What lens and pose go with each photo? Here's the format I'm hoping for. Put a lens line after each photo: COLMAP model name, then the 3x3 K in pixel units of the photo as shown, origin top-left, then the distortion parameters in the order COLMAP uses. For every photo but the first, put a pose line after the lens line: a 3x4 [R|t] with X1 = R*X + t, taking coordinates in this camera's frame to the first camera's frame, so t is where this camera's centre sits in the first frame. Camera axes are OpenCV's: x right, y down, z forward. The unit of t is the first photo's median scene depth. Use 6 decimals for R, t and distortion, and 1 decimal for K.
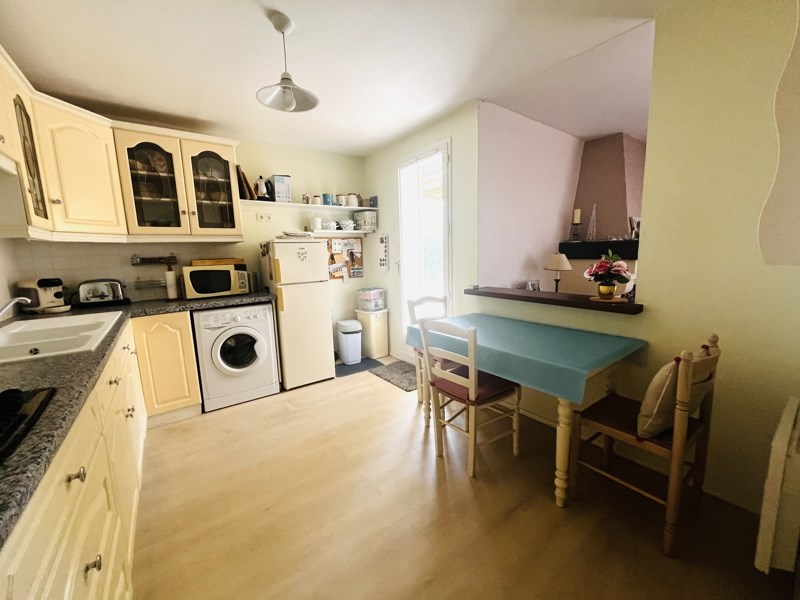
lens RADIAL K [[322.2, 0, 399.5], [0, 322.2, 298.1], [0, 0, 1]] dist [0.000761, 0.000148]
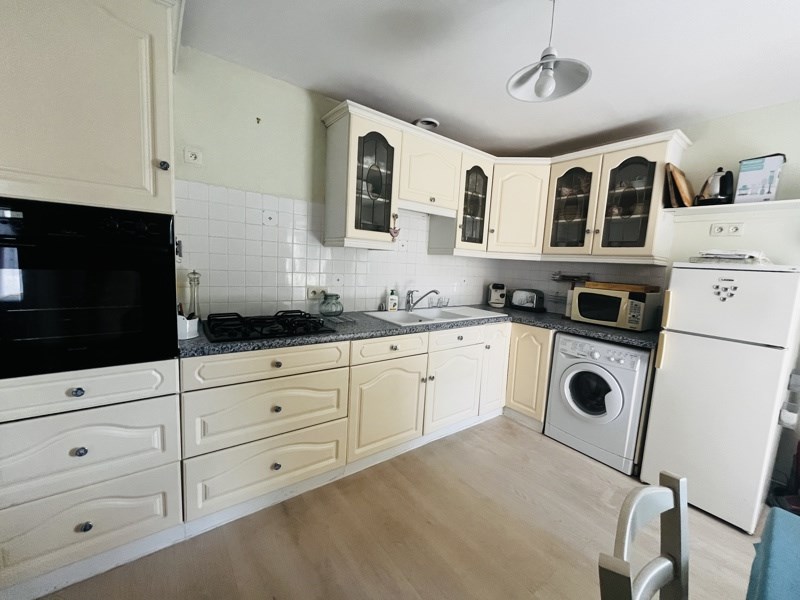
lens RADIAL K [[322.2, 0, 399.5], [0, 322.2, 298.7], [0, 0, 1]] dist [0.000761, 0.000148]
pose [[0.010074, 0.144670, -0.989429, 0.294586], [-0.200583, 0.969660, 0.139737, -0.090820], [0.979625, 0.197055, 0.038786, 0.439228]]
